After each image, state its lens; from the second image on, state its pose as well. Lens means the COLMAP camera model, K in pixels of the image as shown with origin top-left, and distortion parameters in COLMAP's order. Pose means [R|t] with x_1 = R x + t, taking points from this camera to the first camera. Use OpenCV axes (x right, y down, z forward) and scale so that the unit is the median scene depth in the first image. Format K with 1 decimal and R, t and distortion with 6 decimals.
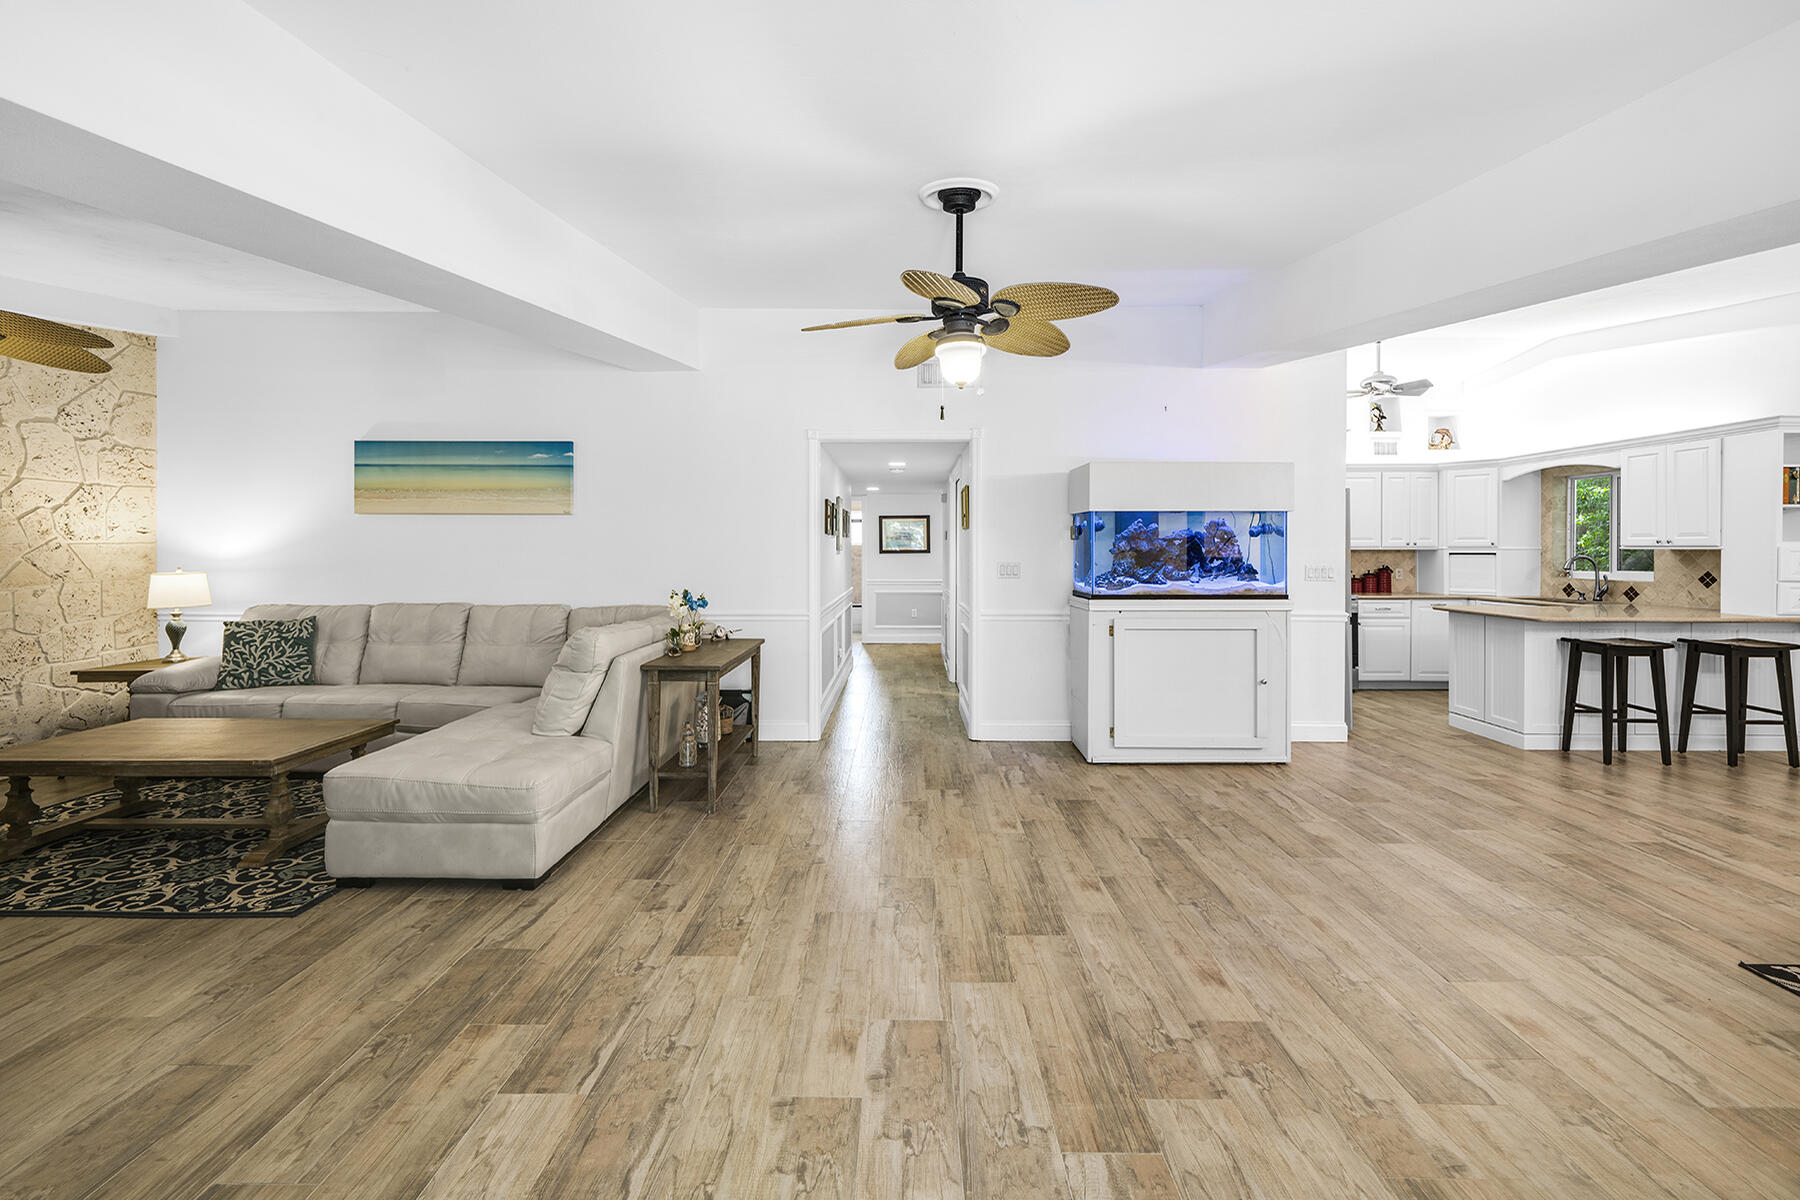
lens RADIAL K [[723.2, 0, 905.9], [0, 723.2, 552.3], [0, 0, 1]] dist [0.002691, 0.000965]
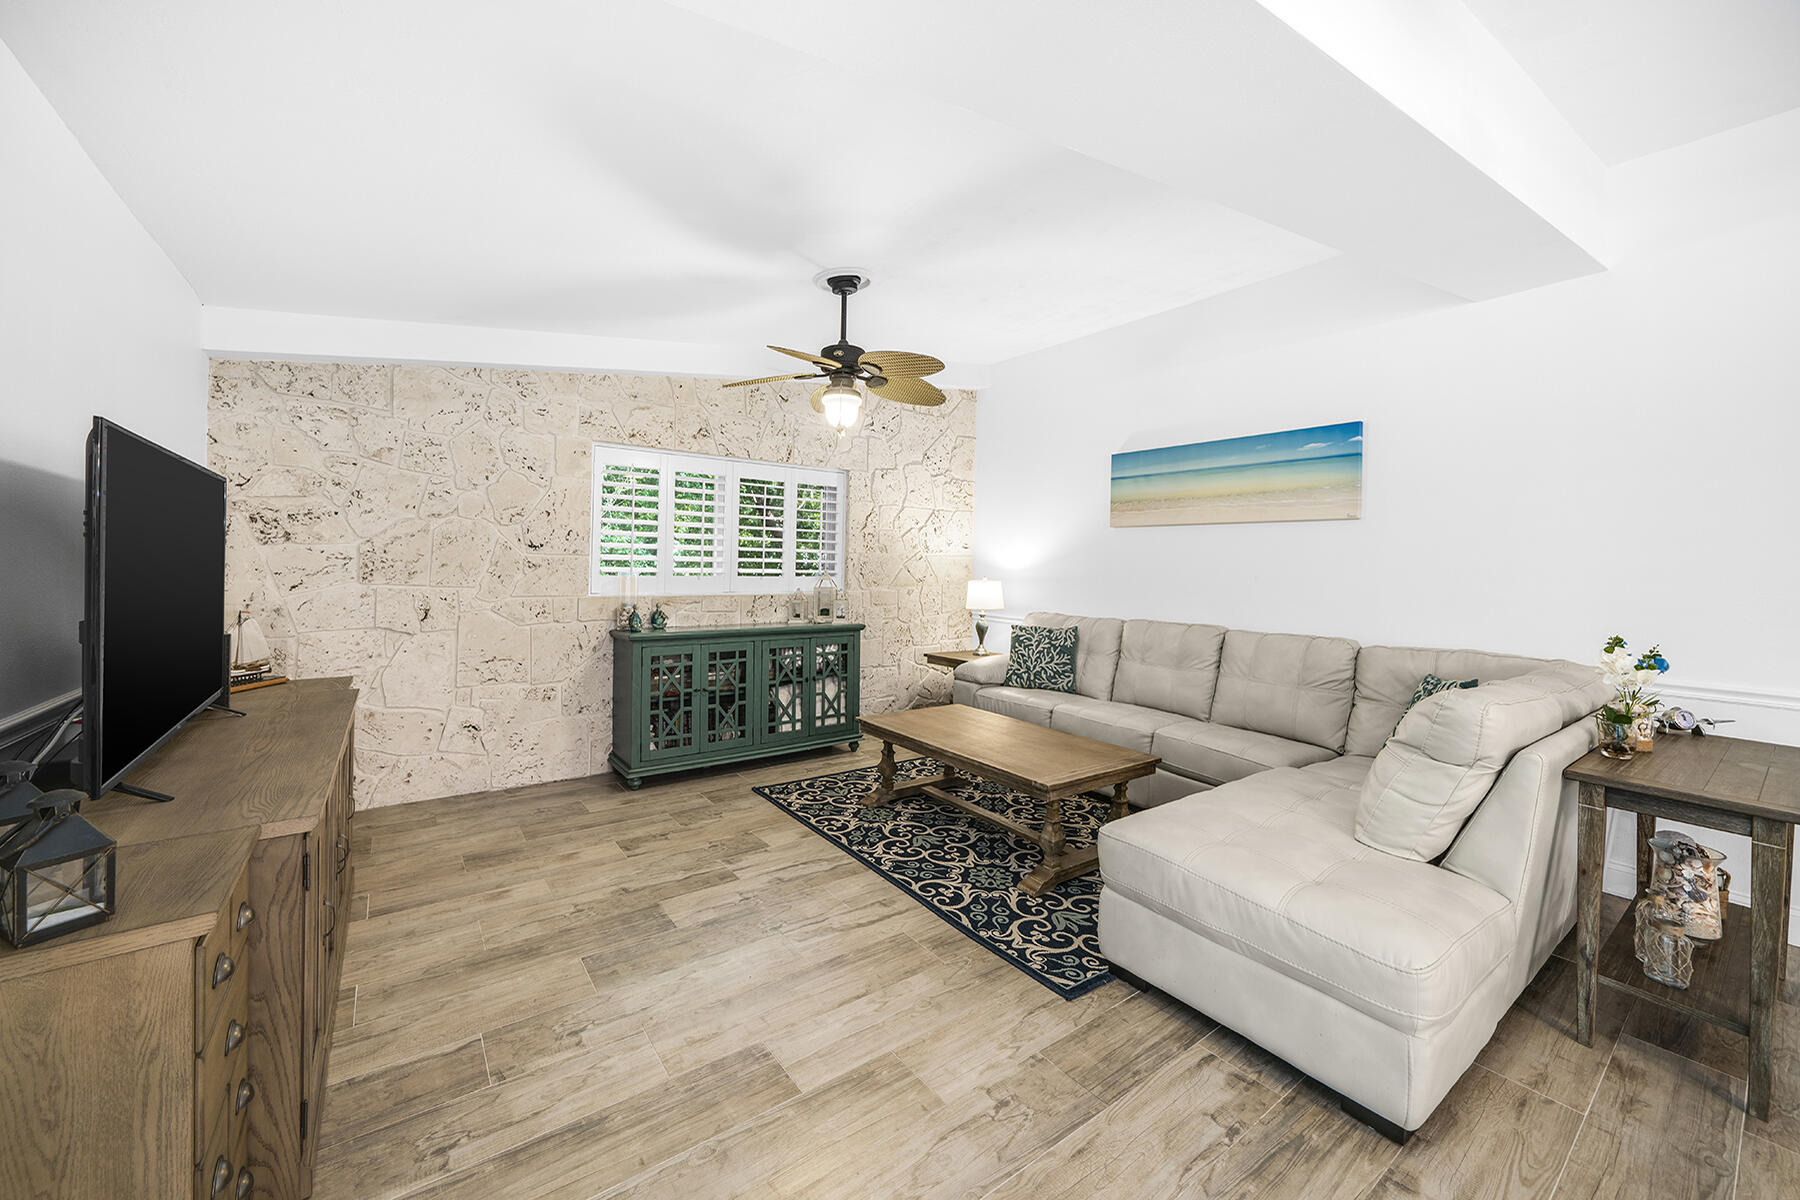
lens RADIAL K [[679.4, 0, 880.4], [0, 679.4, 563.5], [0, 0, 1]] dist [-0.001982, -0.000247]
pose [[0.585861, 0.009838, -0.810352, -0.199155], [-0.024809, 0.999675, -0.005800, 0.011047], [0.810032, 0.023502, 0.585915, 0.207974]]
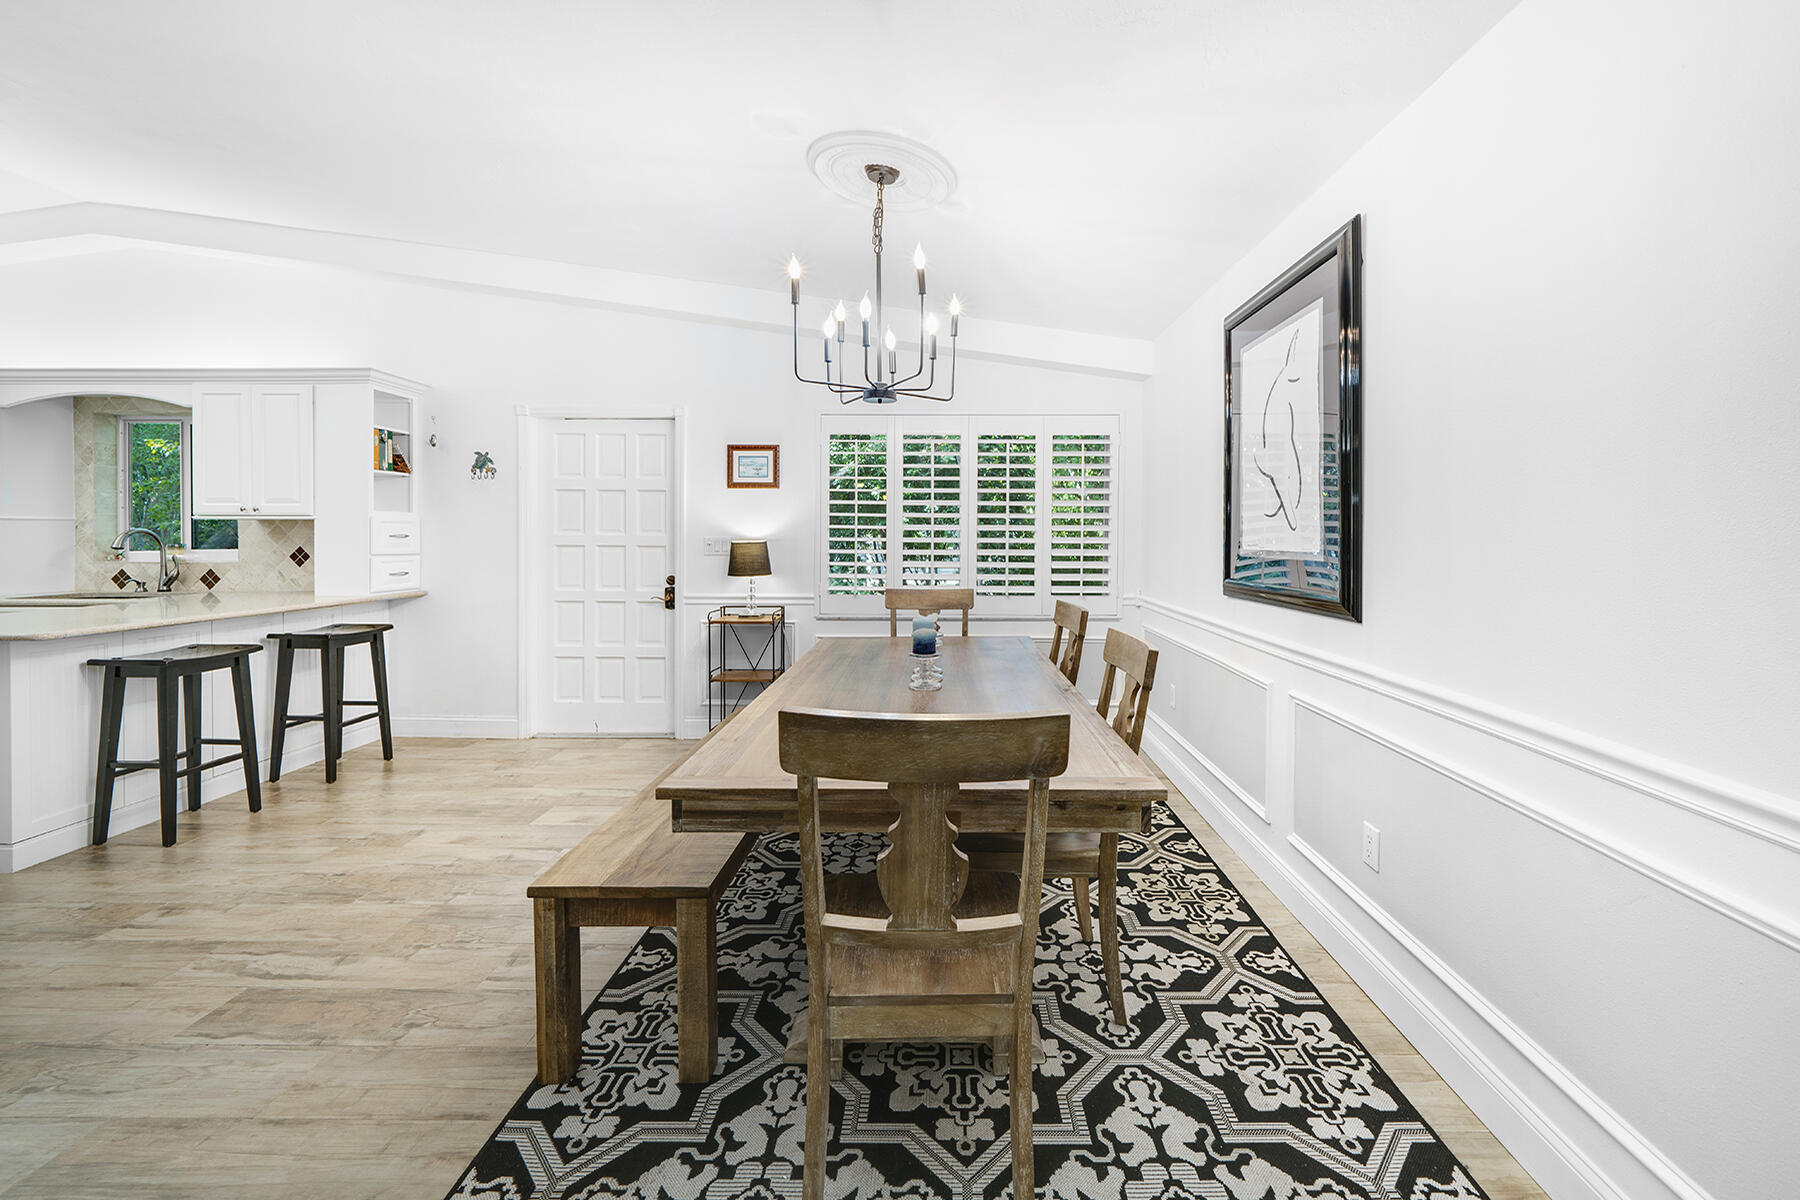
lens RADIAL K [[723.2, 0, 934.3], [0, 723.2, 538.4], [0, 0, 1]] dist [0.002691, 0.000965]
pose [[0.011057, -0.008893, 0.999899, 0.328624], [0.004493, 0.999951, 0.008844, 0.015085], [-0.999929, 0.004395, 0.011096, 0.308931]]
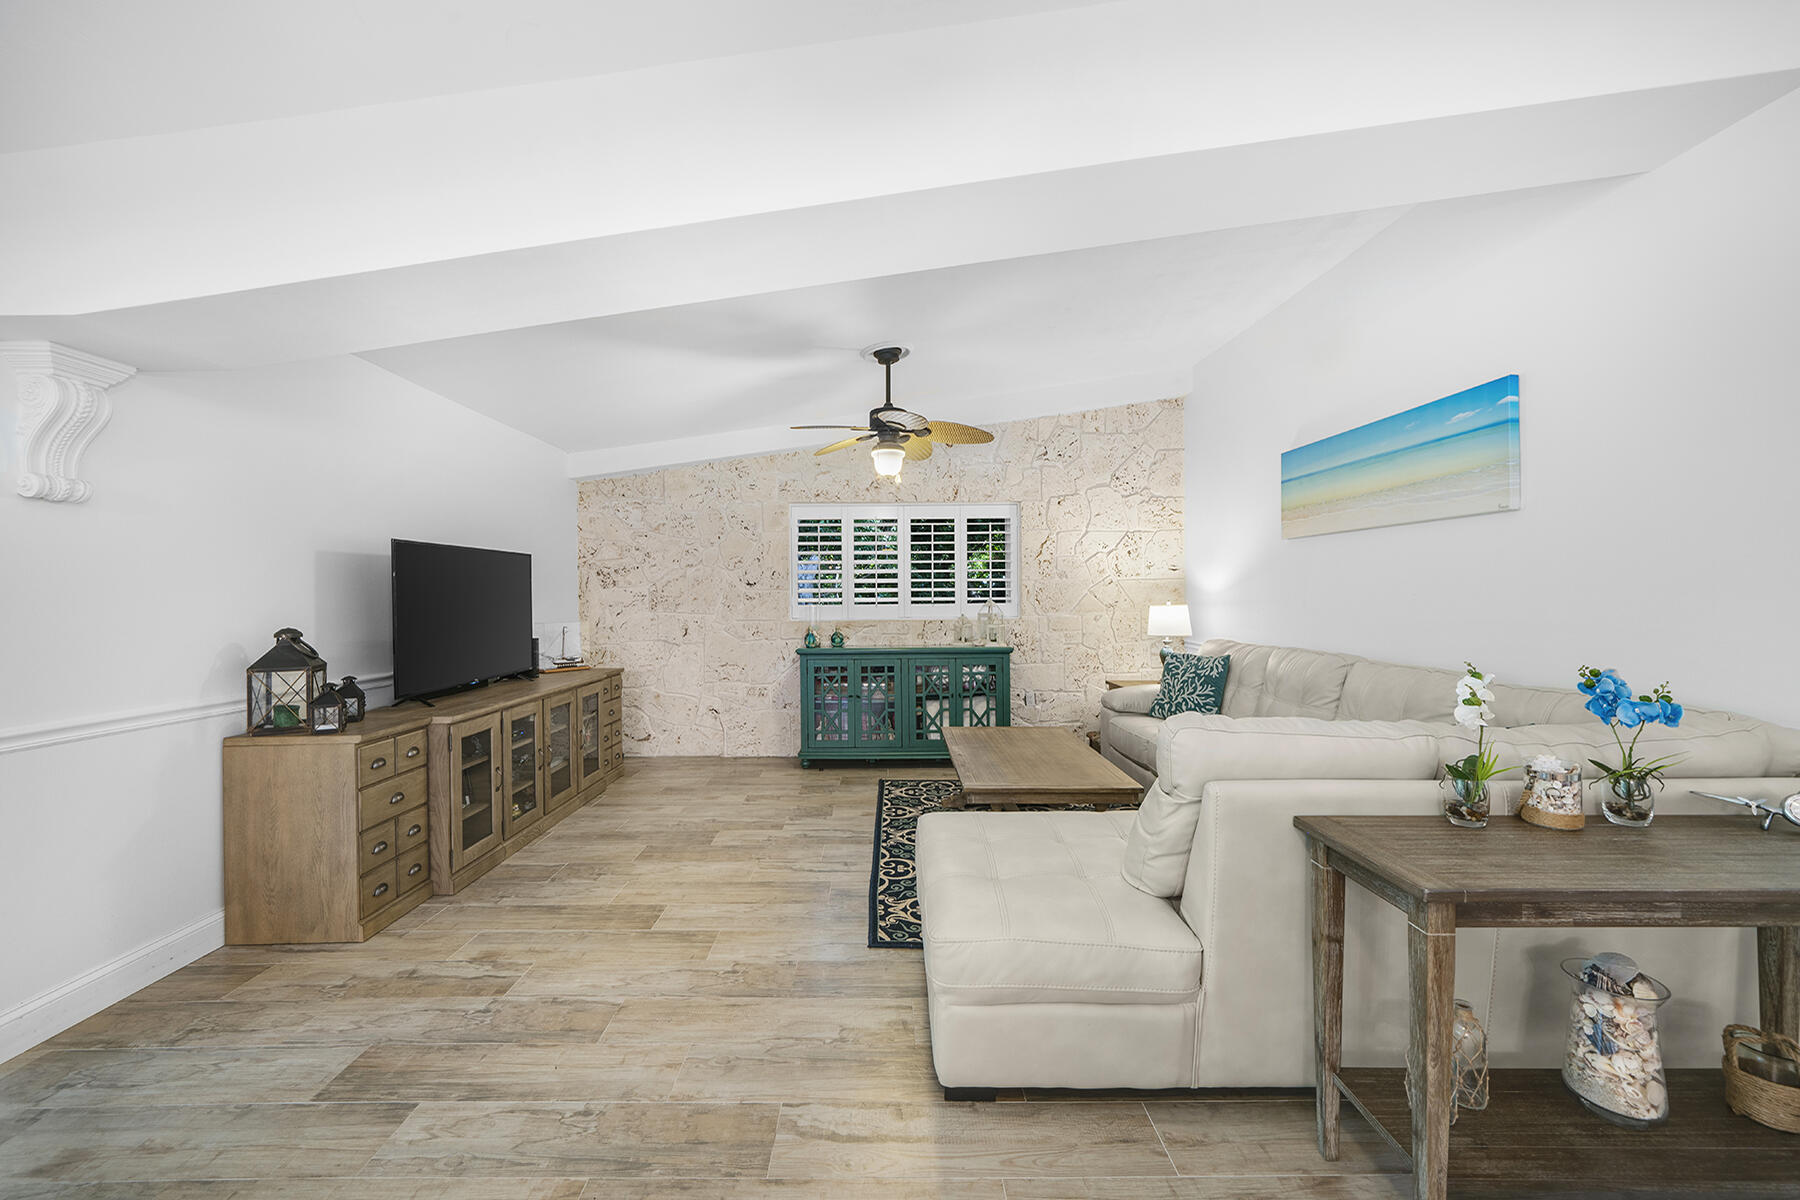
lens RADIAL K [[701.2, 0, 891.5], [0, 701.2, 596.9], [0, 0, 1]] dist [-0.001169, -0.000252]
pose [[0.004131, 0.004999, -0.999979, 0.063395], [-0.000538, 0.999987, 0.004996, 0.011011], [0.999991, 0.000518, 0.004134, 0.580681]]
